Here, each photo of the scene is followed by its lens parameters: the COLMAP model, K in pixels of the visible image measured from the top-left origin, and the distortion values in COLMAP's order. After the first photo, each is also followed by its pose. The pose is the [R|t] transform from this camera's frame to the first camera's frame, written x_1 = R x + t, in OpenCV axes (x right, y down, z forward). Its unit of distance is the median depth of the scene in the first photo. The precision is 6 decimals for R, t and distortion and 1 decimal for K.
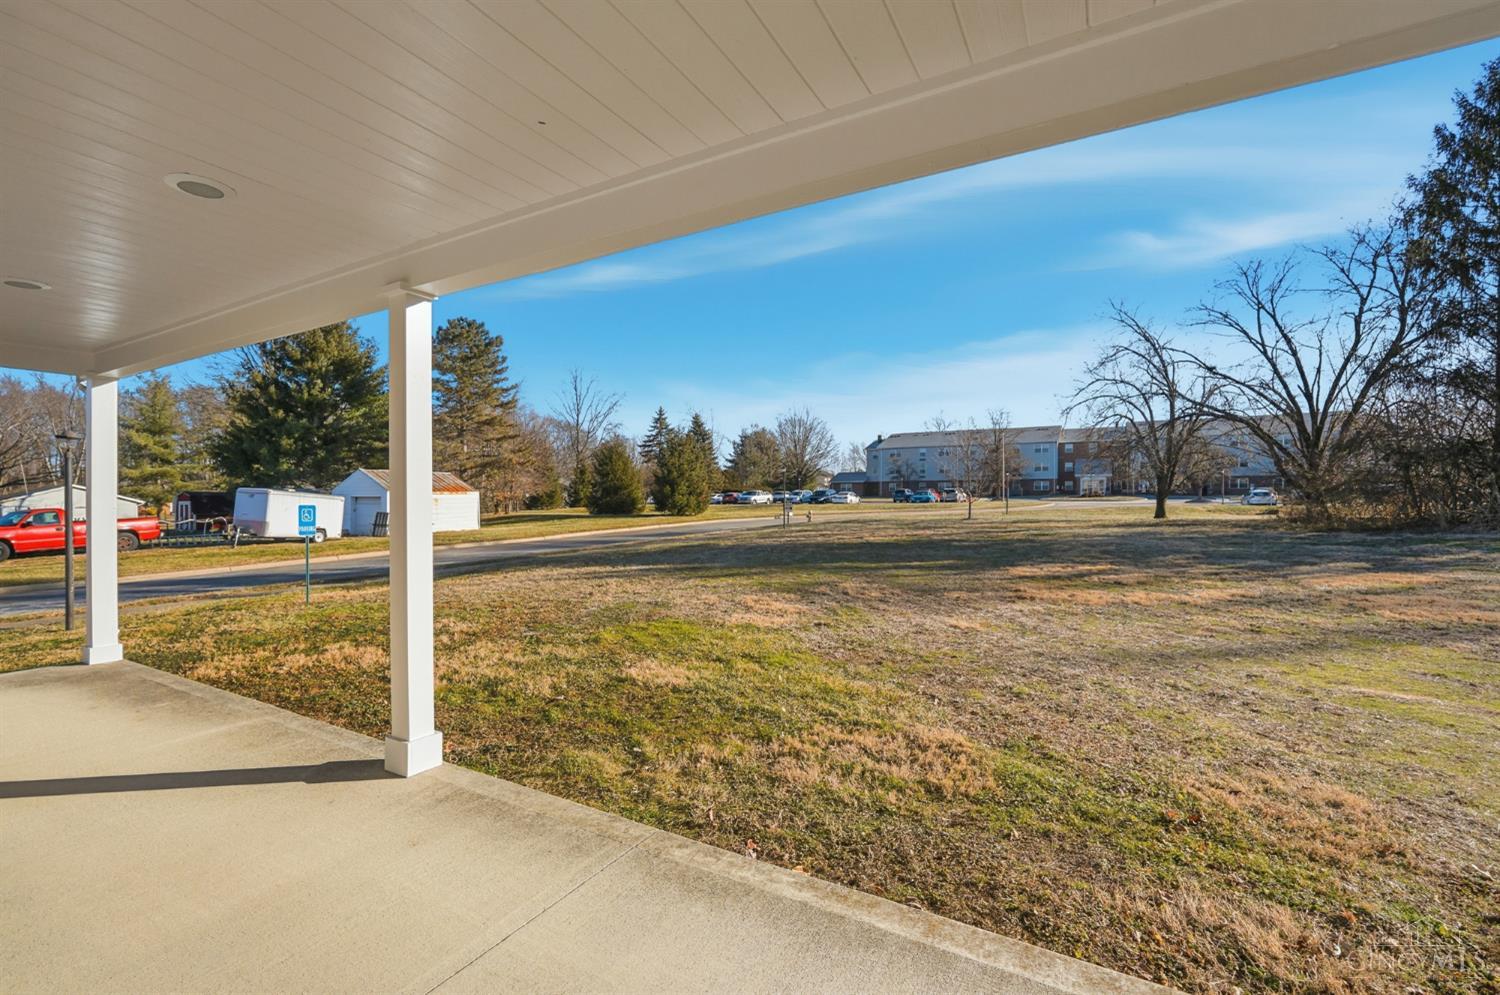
lens RADIAL K [[645.3, 0, 738.9], [0, 645.3, 511.1], [0, 0, 1]] dist [-0.016021, 0.001850]
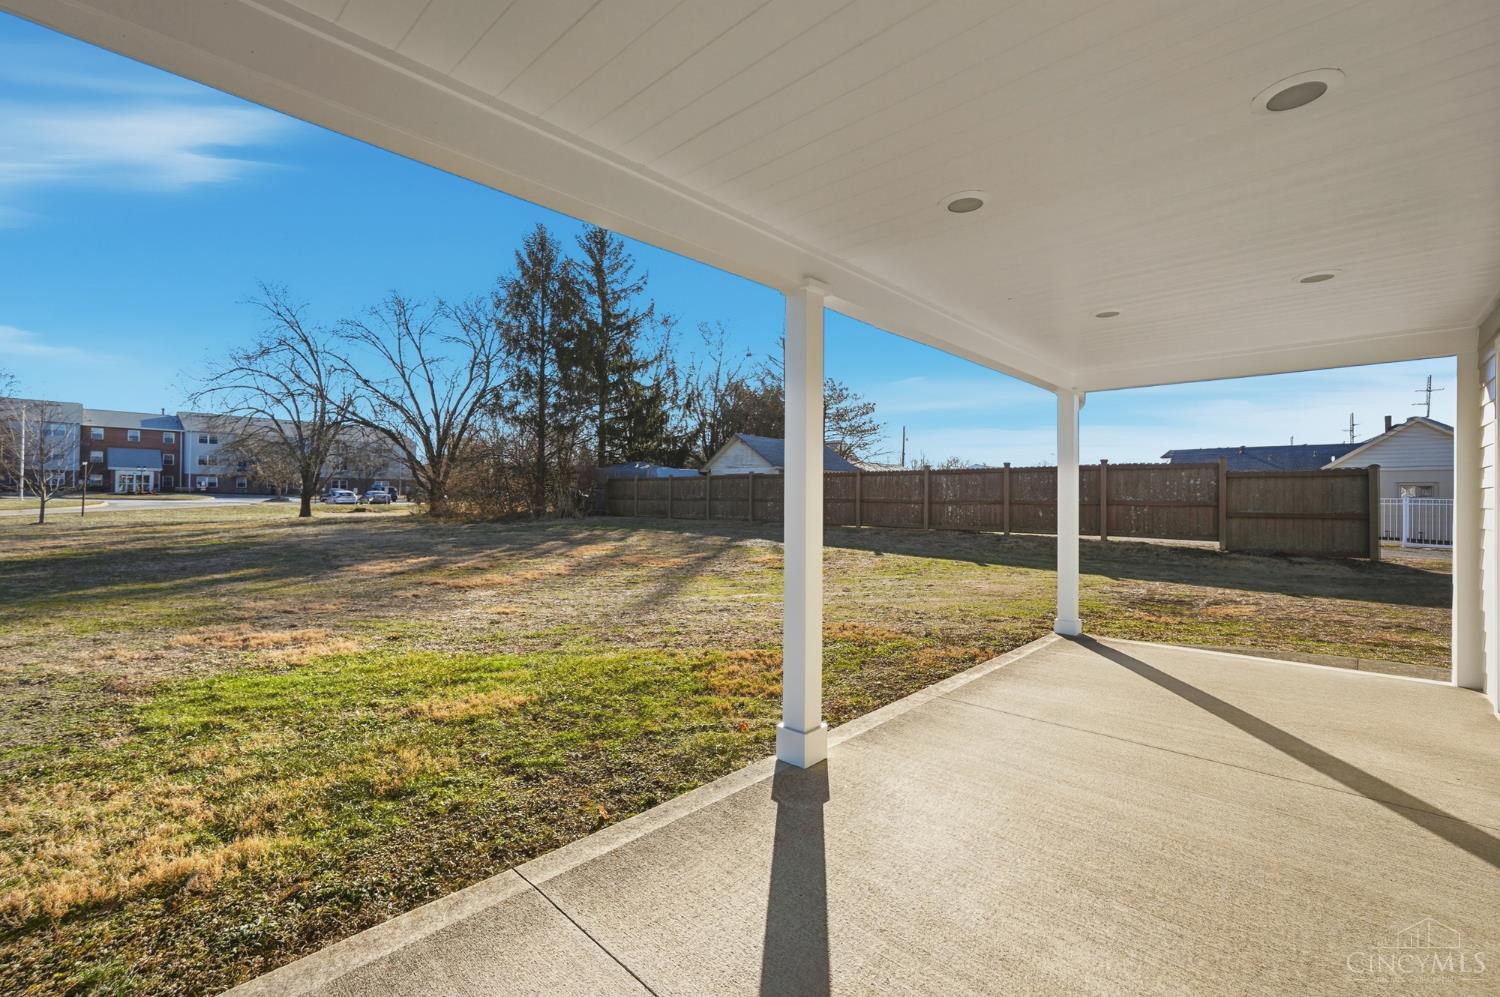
lens RADIAL K [[645.3, 0, 742.3], [0, 645.3, 487.6], [0, 0, 1]] dist [-0.016021, 0.001850]
pose [[0.230826, 0.023018, 0.972723, -0.141829], [0.012580, 0.999566, -0.026639, 0.000615], [-0.972914, 0.018386, 0.230436, 0.080363]]
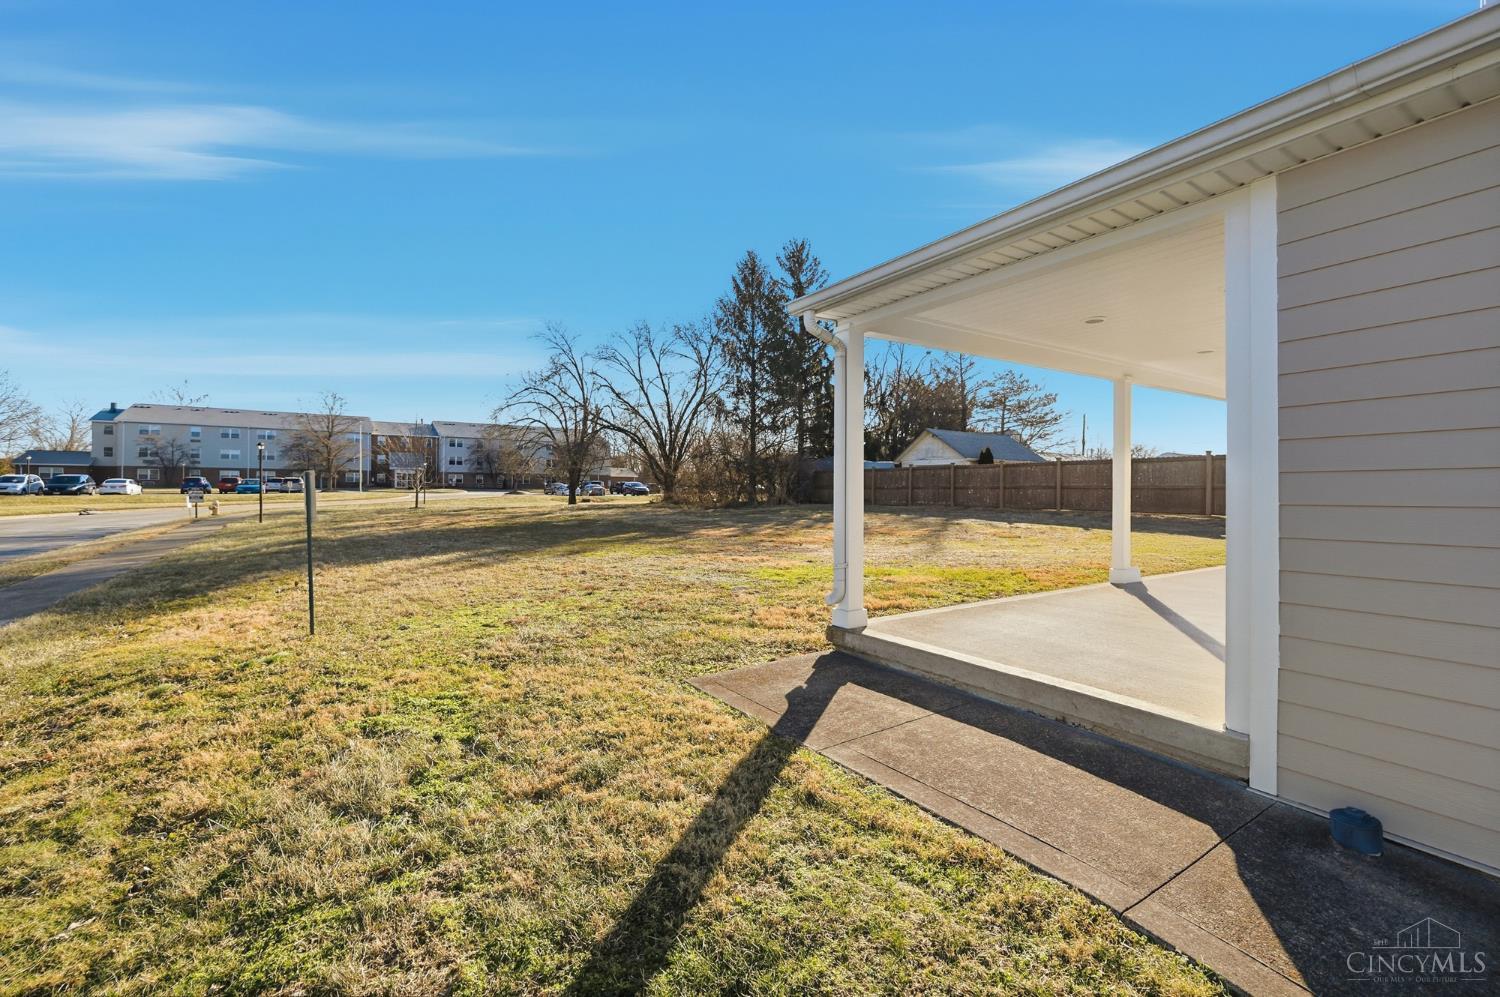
lens RADIAL K [[645.3, 0, 741.9], [0, 645.3, 499.2], [0, 0, 1]] dist [-0.016021, 0.001850]
pose [[0.449929, -0.004617, 0.893052, -0.279796], [0.014182, 0.999897, -0.001975, 0.007200], [-0.892952, 0.013554, 0.449949, 0.106204]]
